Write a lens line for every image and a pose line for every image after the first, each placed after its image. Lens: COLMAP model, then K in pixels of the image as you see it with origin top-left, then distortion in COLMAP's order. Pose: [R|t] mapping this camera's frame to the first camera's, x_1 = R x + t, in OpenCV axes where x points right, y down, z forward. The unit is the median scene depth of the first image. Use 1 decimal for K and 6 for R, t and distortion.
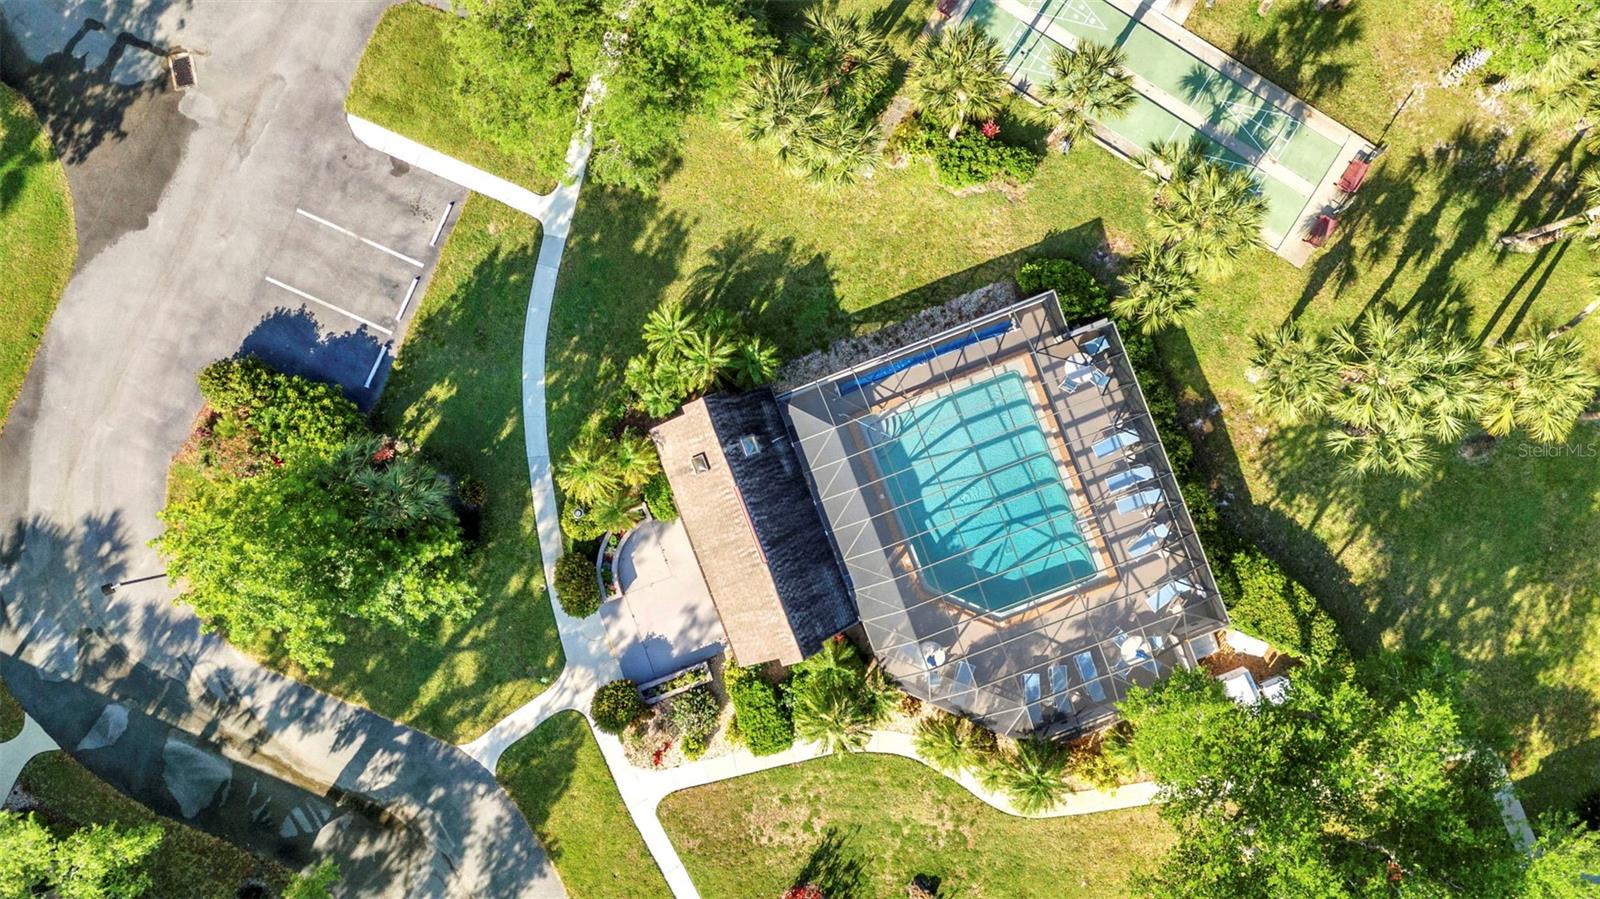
lens RADIAL K [[1172.2, 0, 797.6], [0, 1172.2, 443.9], [0, 0, 1]] dist [0.070435, -0.062506]
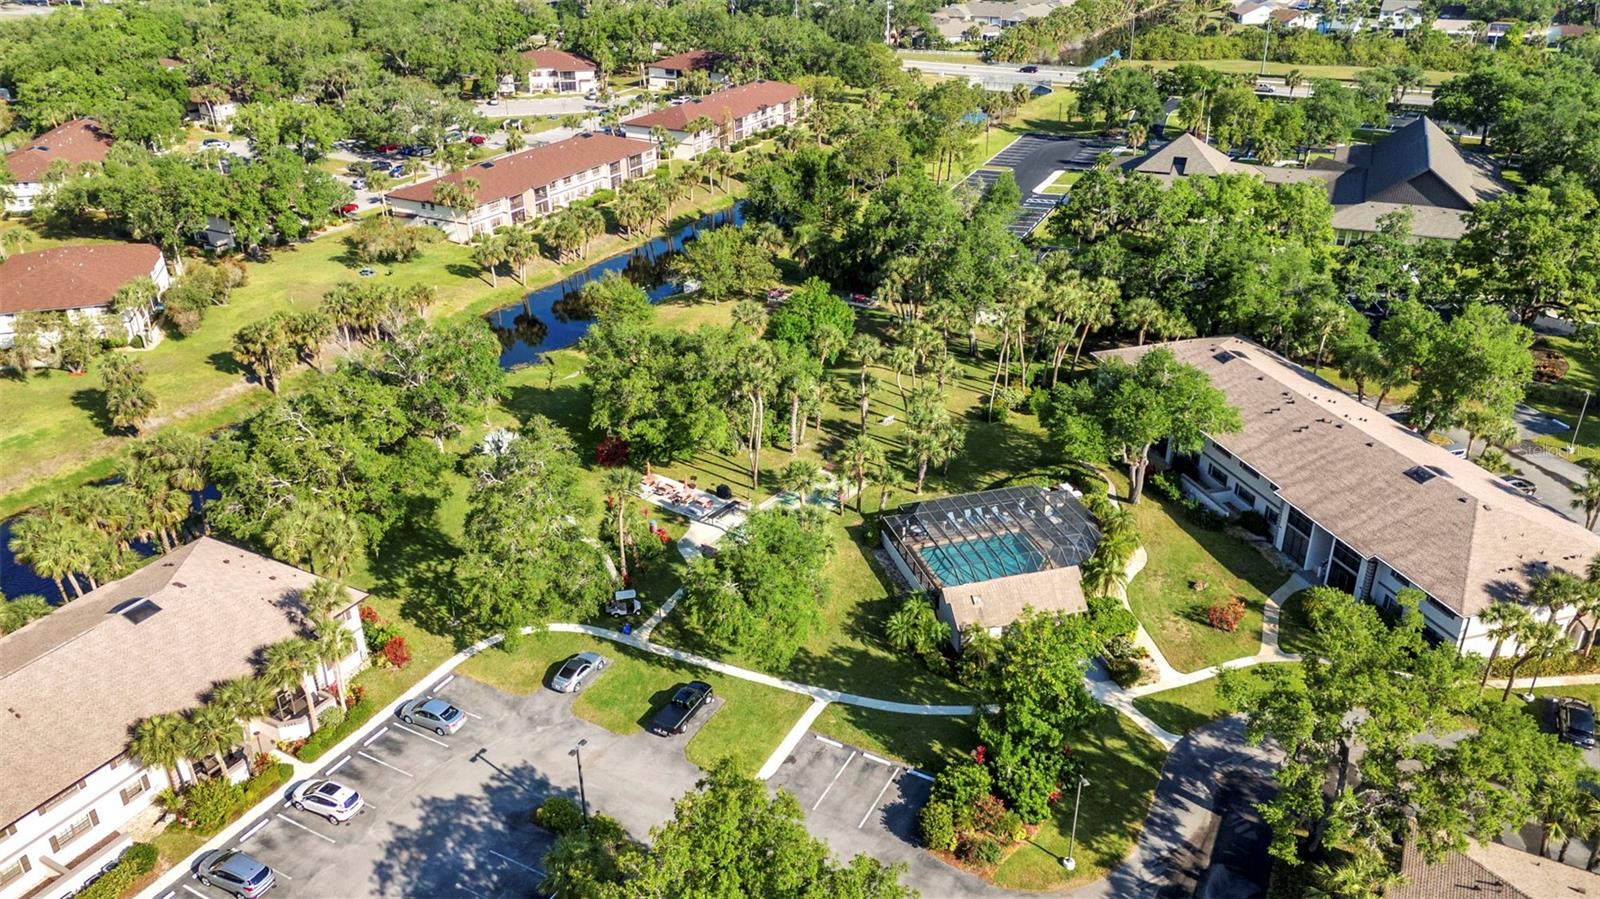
lens RADIAL K [[1172.2, 0, 790.2], [0, 1172.2, 449.0], [0, 0, 1]] dist [0.070435, -0.062506]
pose [[0.088791, -0.444814, 0.891211, -1.529448], [0.996027, 0.033499, -0.082514, -0.121155], [0.006849, 0.894996, 0.446021, -0.045119]]
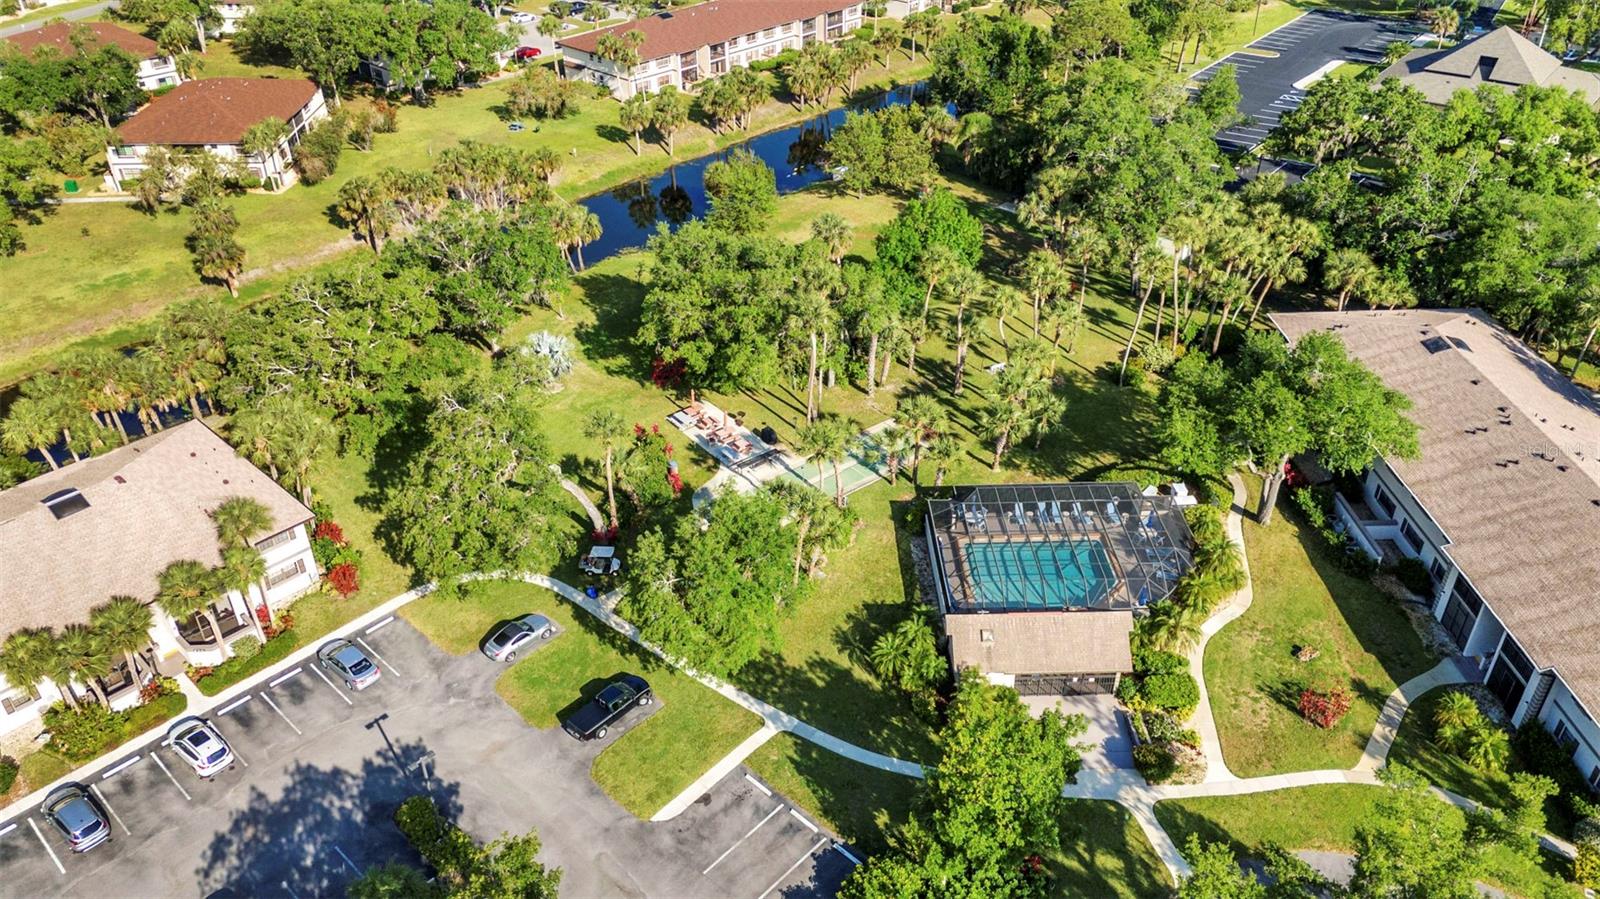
lens RADIAL K [[1172.2, 0, 792.9], [0, 1172.2, 445.5], [0, 0, 1]] dist [0.070435, -0.062506]
pose [[0.336345, -0.516019, 0.787779, -1.121444], [0.941724, 0.179596, -0.284432, 0.153288], [0.005291, 0.837538, 0.546354, -0.021834]]
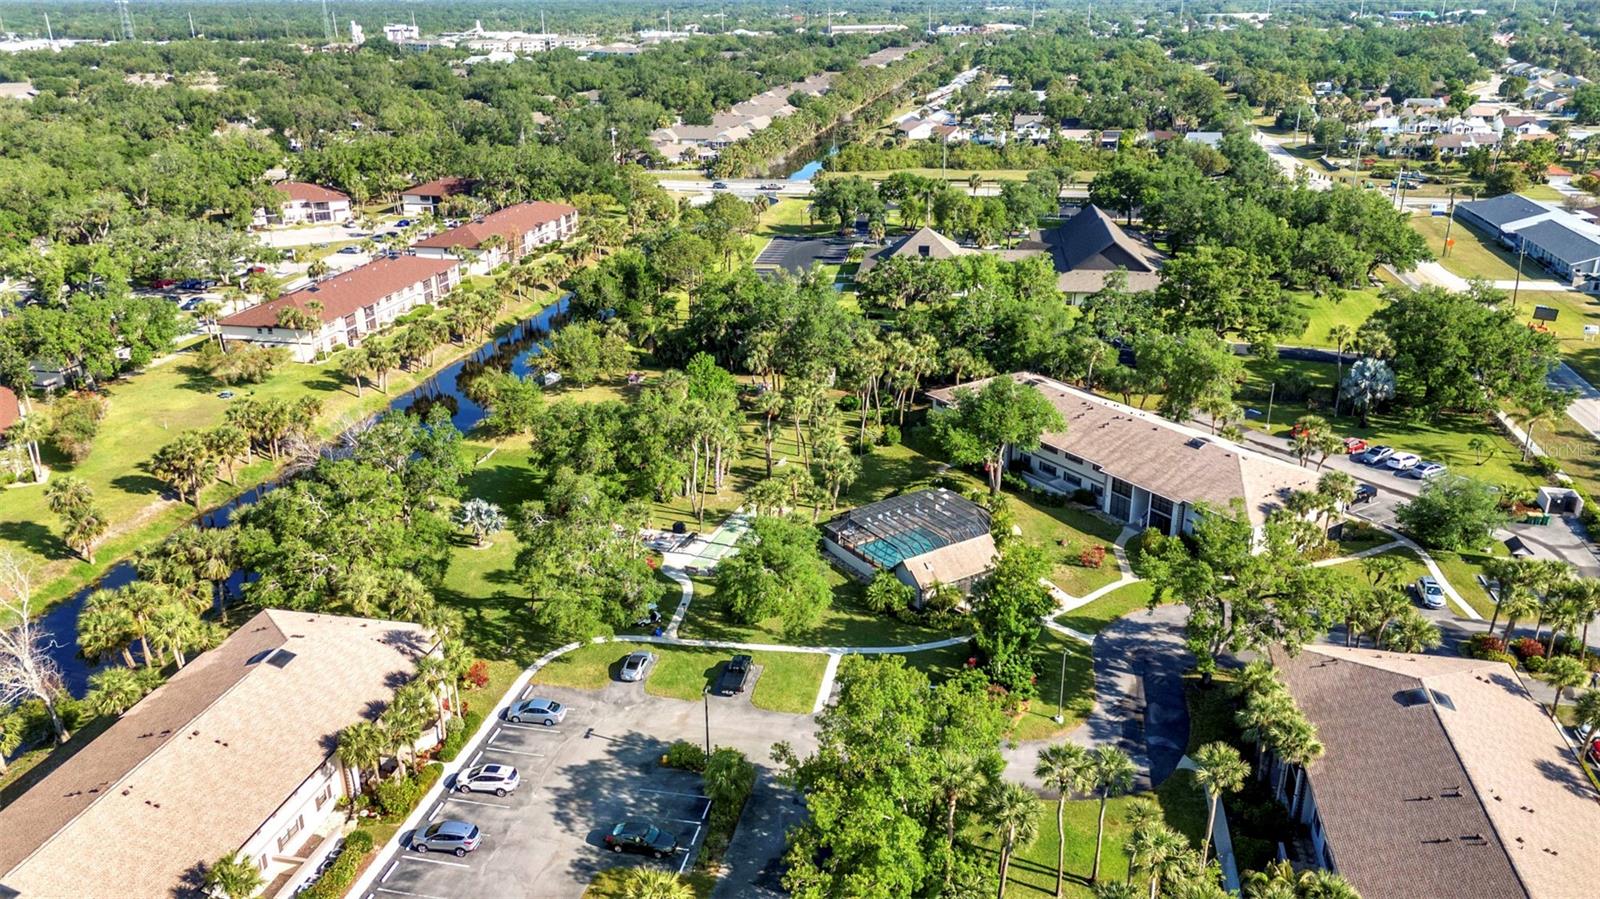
lens RADIAL K [[1172.2, 0, 786.0], [0, 1172.2, 454.1], [0, 0, 1]] dist [0.070435, -0.062506]
pose [[-0.196679, -0.356996, 0.913165, -1.999287], [0.980431, -0.079658, 0.180024, -0.640624], [0.008473, 0.930703, 0.365678, -0.106297]]
